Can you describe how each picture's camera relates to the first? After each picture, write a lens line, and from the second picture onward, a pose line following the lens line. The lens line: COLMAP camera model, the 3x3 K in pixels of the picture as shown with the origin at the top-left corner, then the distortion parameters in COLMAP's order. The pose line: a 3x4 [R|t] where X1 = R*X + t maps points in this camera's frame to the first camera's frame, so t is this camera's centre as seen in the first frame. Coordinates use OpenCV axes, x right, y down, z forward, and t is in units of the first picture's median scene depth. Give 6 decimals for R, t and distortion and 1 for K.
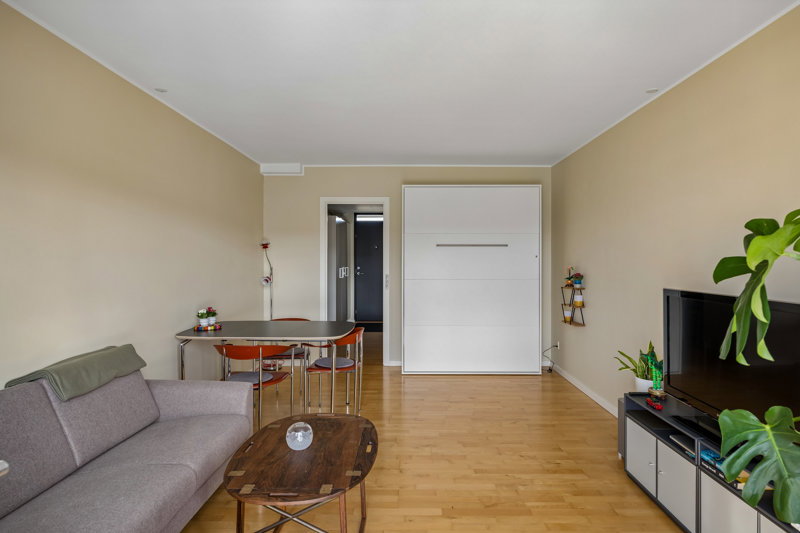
lens RADIAL K [[443.6, 0, 399.8], [0, 443.6, 262.0], [0, 0, 1]] dist [0.001641, 0.000900]
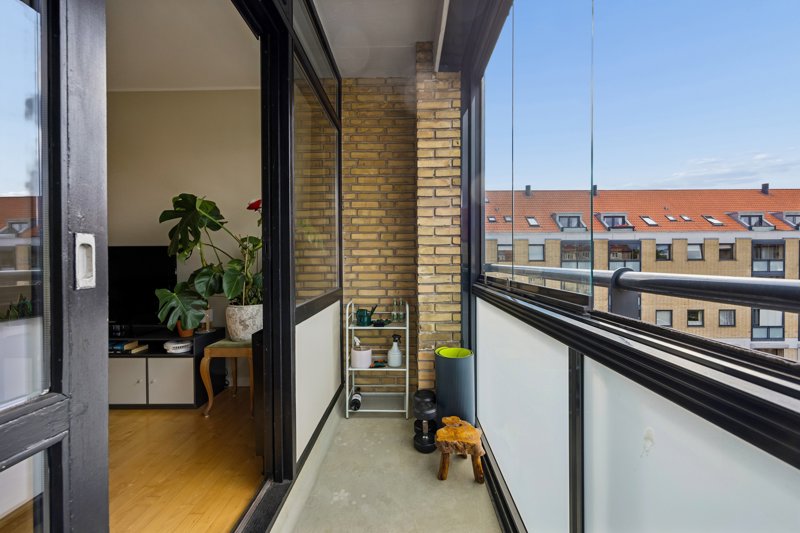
lens RADIAL K [[317.5, 0, 398.7], [0, 317.5, 260.6], [0, 0, 1]] dist [0.013182, 0.000581]
pose [[0.010501, -0.000684, 0.999945, -0.188094], [0.008496, 0.999964, 0.000595, 0.058522], [-0.999909, 0.008489, 0.010507, -0.026210]]
